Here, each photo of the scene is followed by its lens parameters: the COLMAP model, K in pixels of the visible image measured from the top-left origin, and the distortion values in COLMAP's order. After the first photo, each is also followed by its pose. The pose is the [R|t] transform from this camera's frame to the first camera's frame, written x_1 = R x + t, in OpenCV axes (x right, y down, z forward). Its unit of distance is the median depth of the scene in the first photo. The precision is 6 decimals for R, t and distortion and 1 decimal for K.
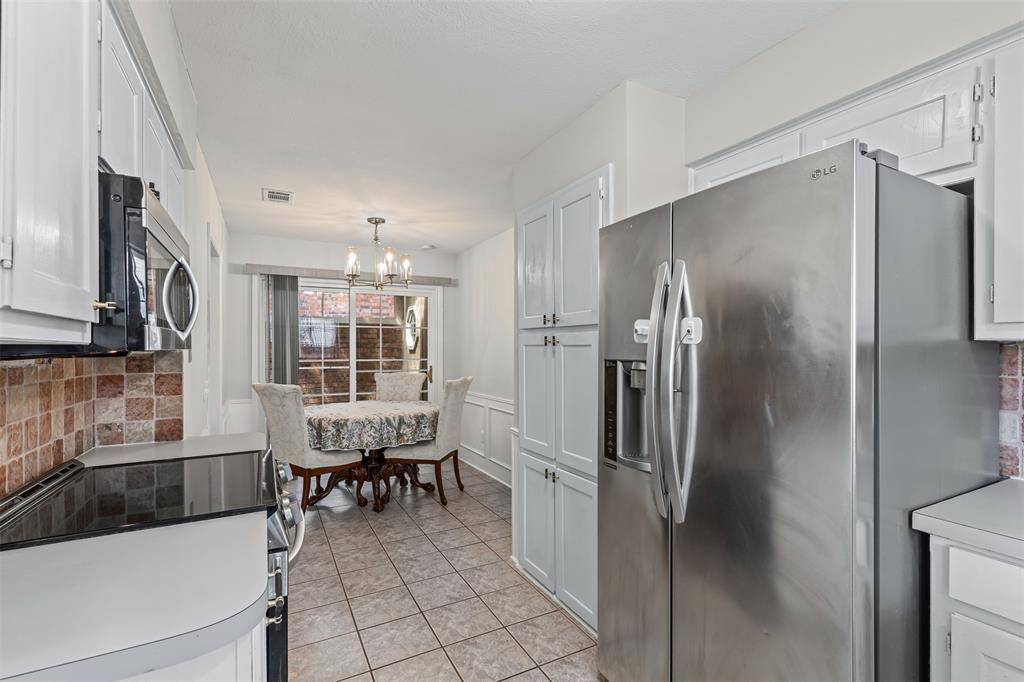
lens RADIAL K [[460.4, 0, 512.0], [0, 460.4, 341.0], [0, 0, 1]] dist [0.015375, 0.000044]
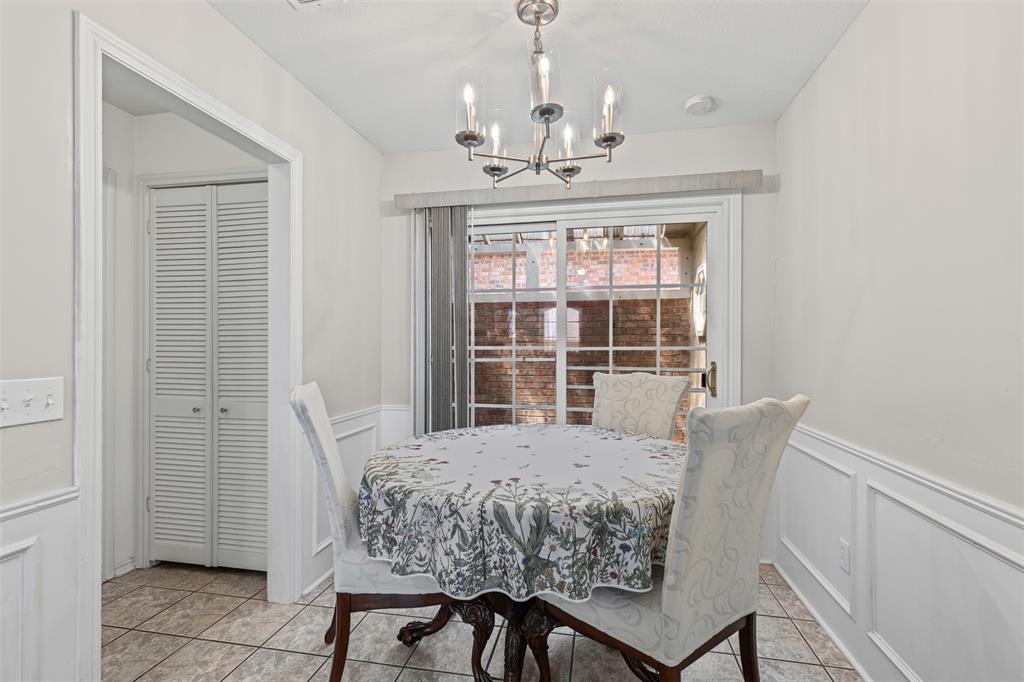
lens RADIAL K [[460.4, 0, 512.0], [0, 460.4, 341.0], [0, 0, 1]] dist [0.015375, 0.000044]
pose [[0.773170, -0.003499, -0.634189, -0.045206], [0.007680, 0.999963, 0.003845, 0.040555], [0.634152, -0.007843, 0.773169, 0.700790]]
